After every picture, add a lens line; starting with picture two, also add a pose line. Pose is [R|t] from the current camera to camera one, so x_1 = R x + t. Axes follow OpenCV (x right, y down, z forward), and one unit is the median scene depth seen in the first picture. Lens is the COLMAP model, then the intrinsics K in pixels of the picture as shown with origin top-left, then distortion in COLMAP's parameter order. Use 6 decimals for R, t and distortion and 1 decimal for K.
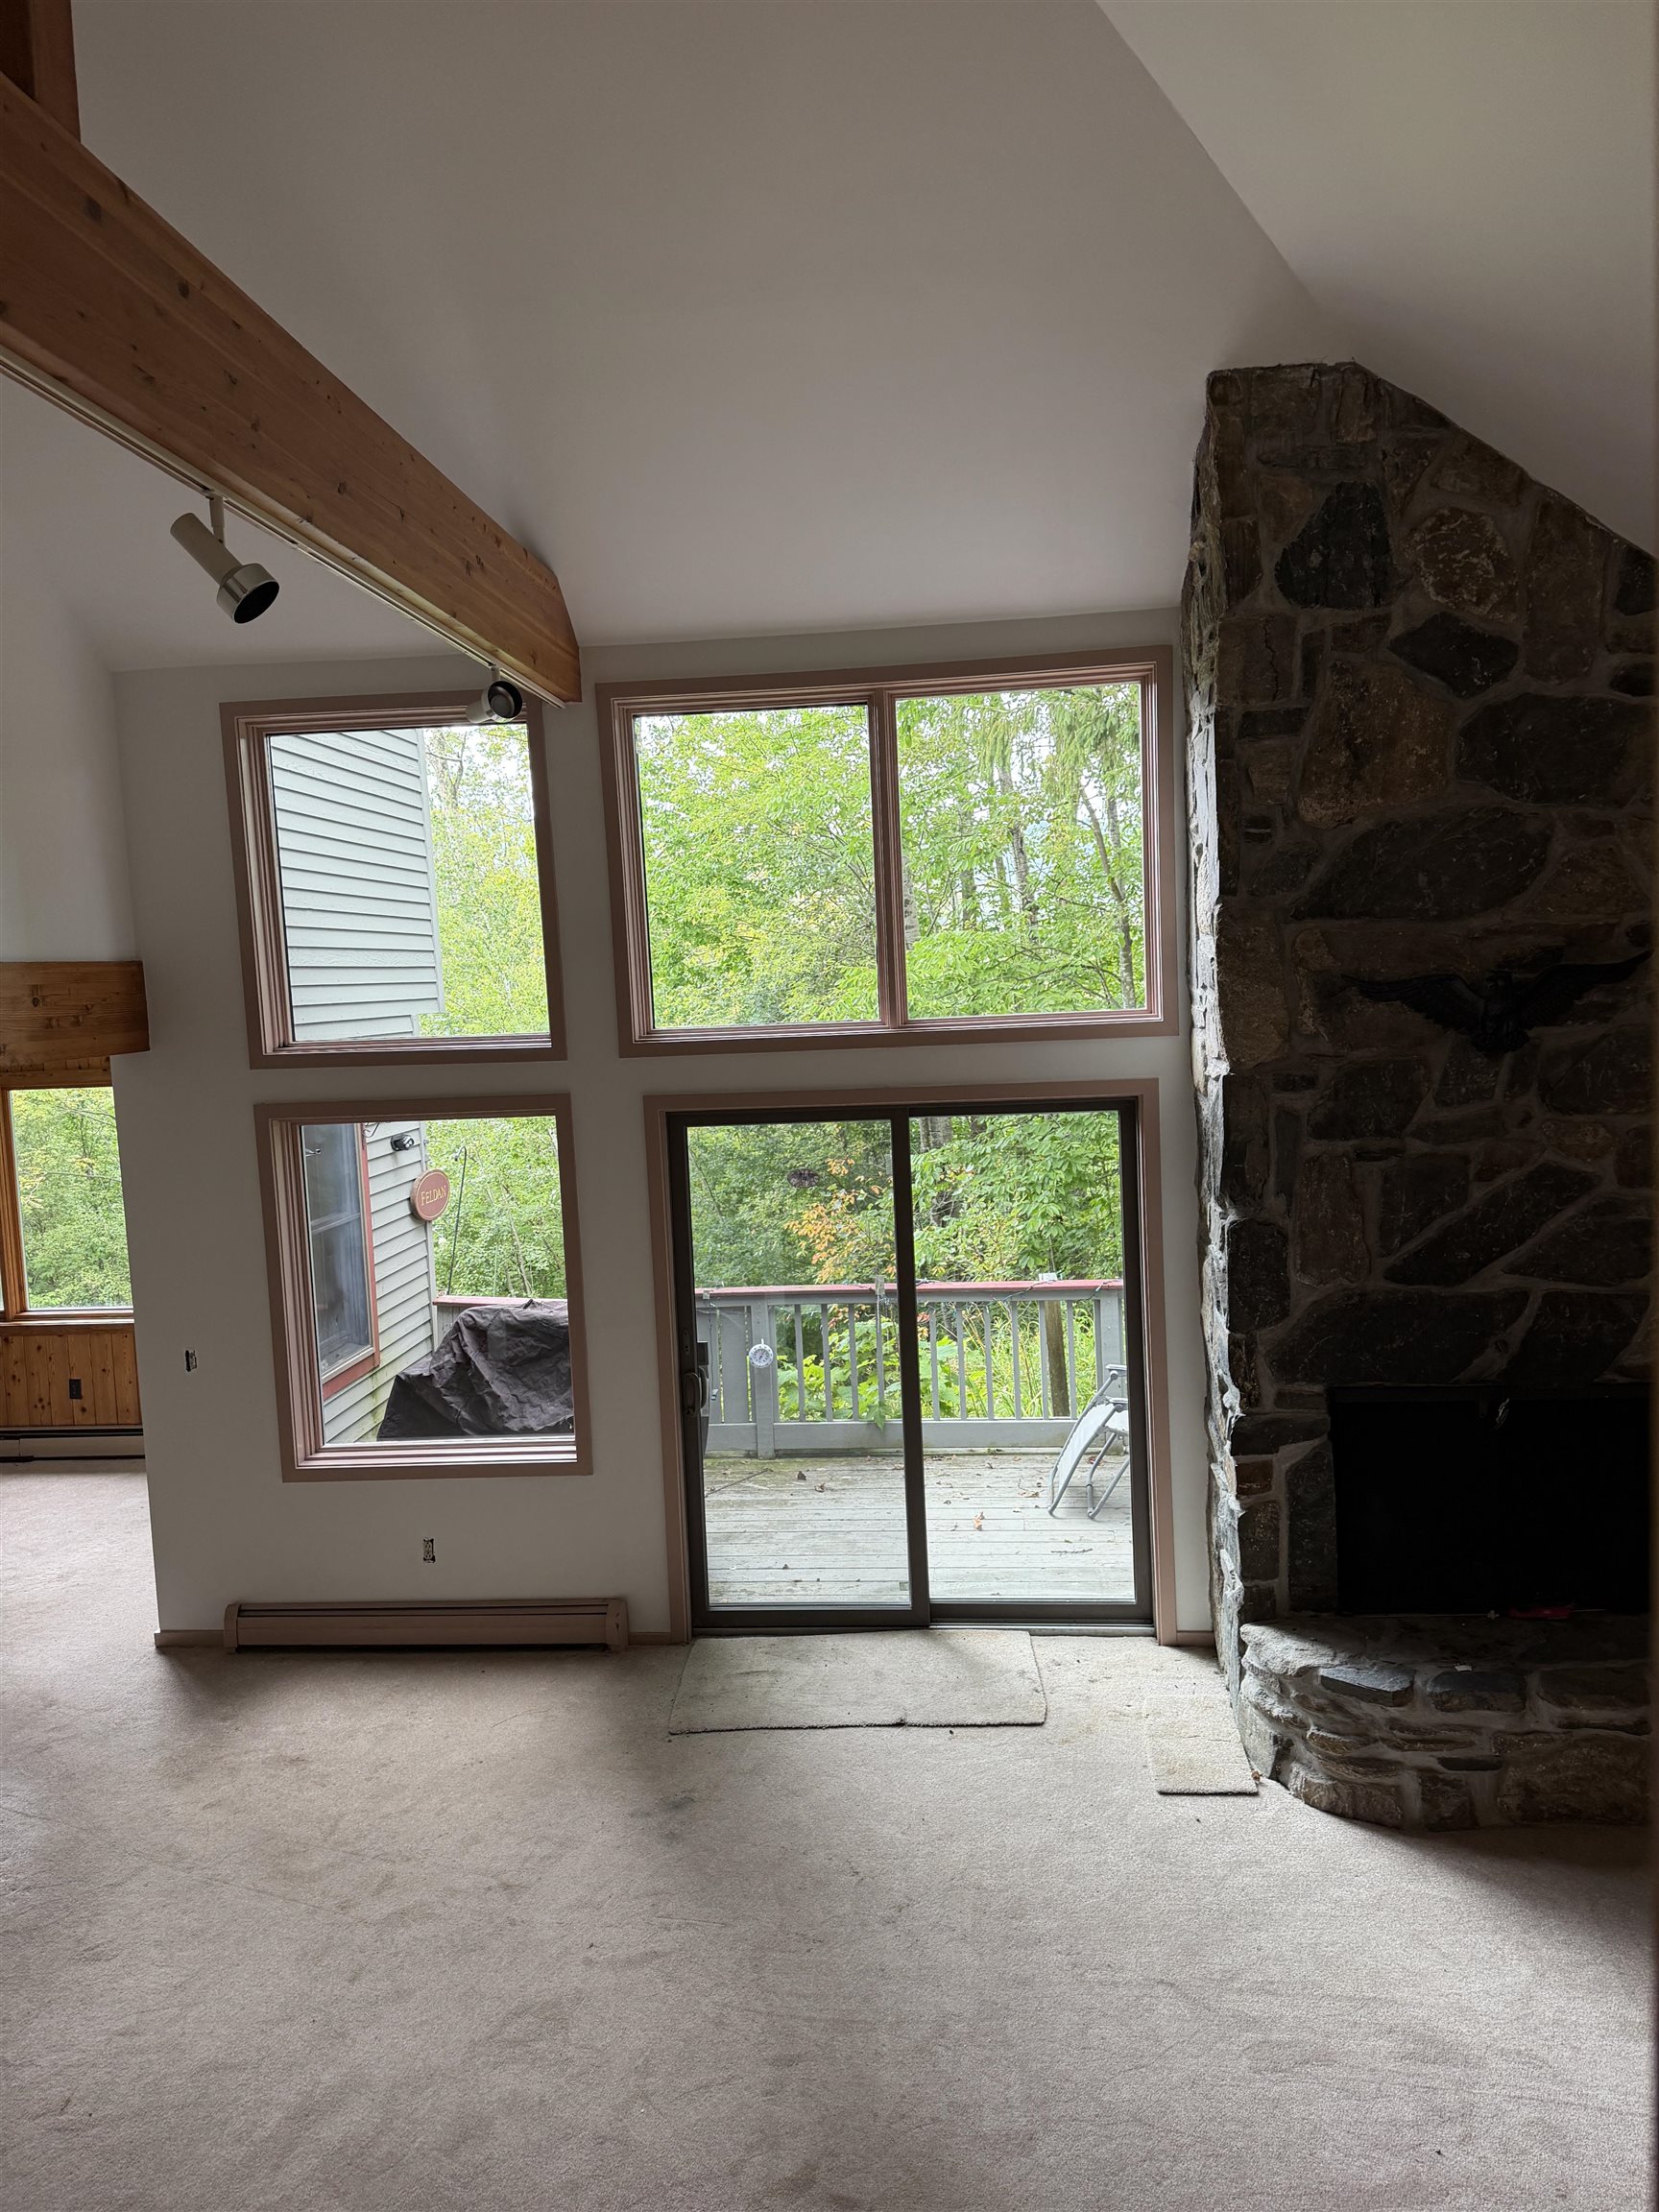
lens RADIAL K [[1552.8, 0, 839.2], [0, 1552.8, 1102.3], [0, 0, 1]] dist [0.064844, -0.075906]
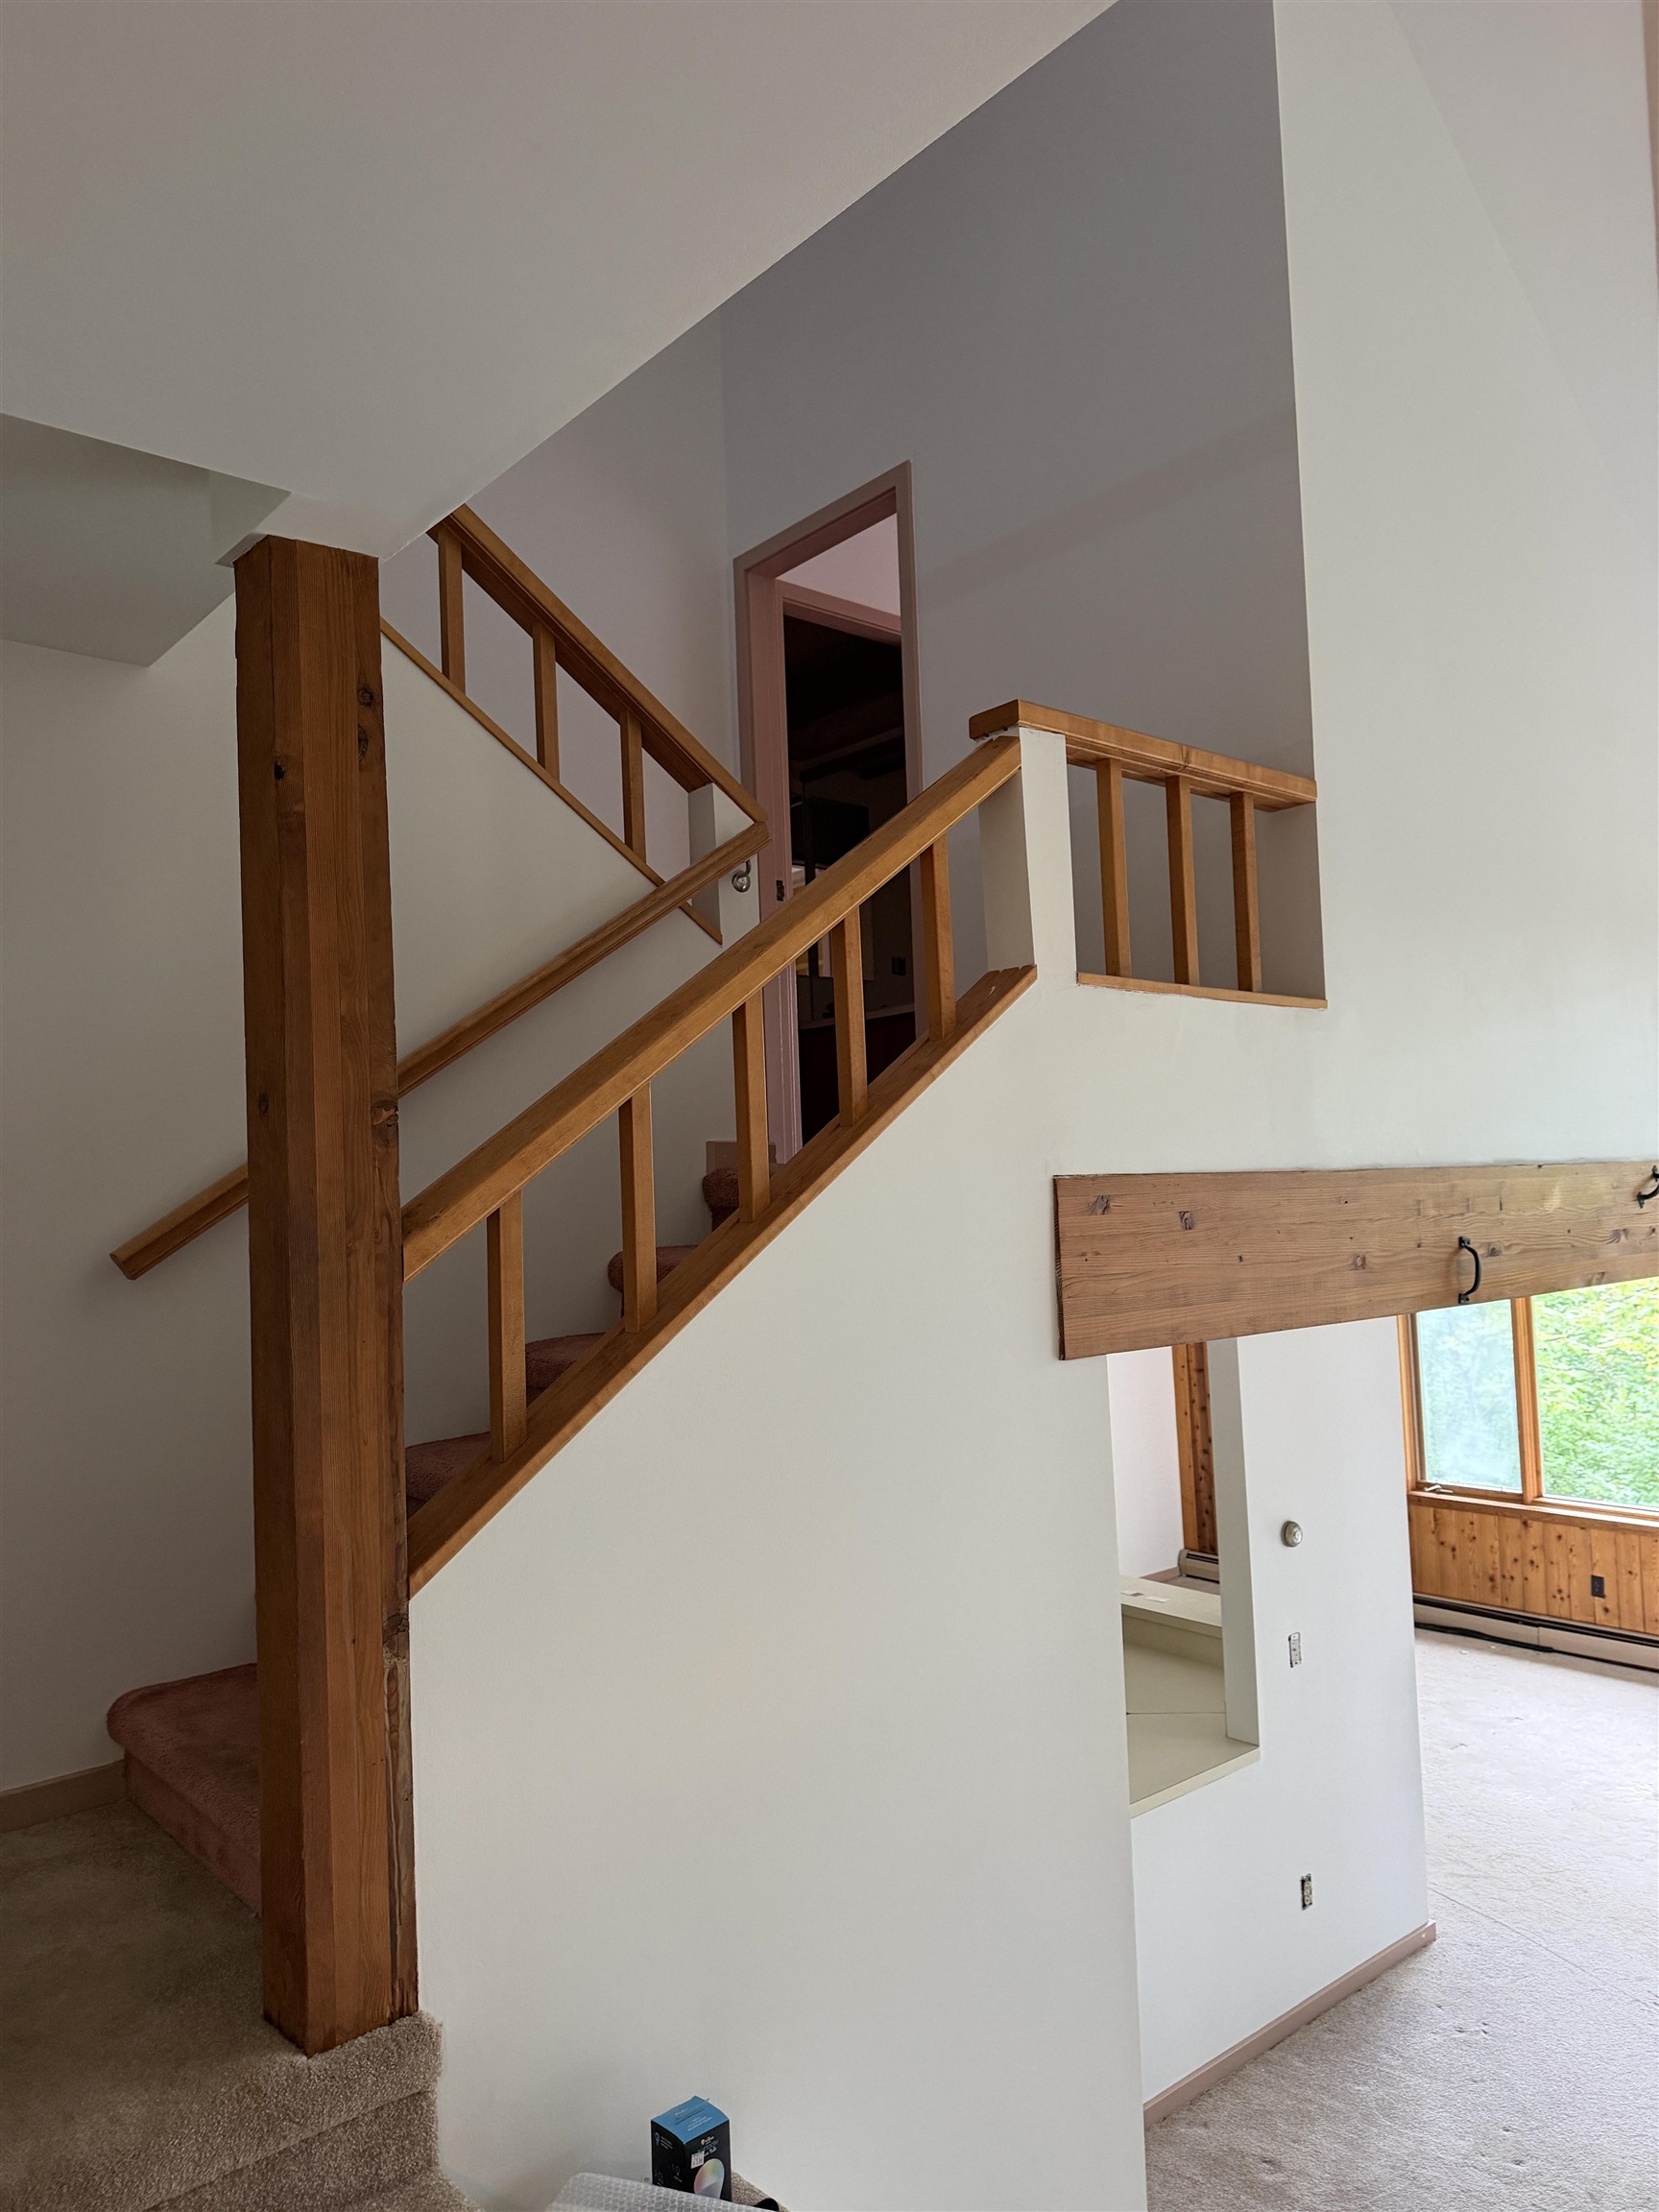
lens RADIAL K [[1552.8, 0, 817.7], [0, 1552.8, 1122.7], [0, 0, 1]] dist [0.064844, -0.075906]
pose [[0.711516, -0.018655, -0.702423, -0.263162], [-0.050580, 0.995694, -0.077679, -0.005839], [0.700848, 0.090799, 0.707509, -0.094236]]
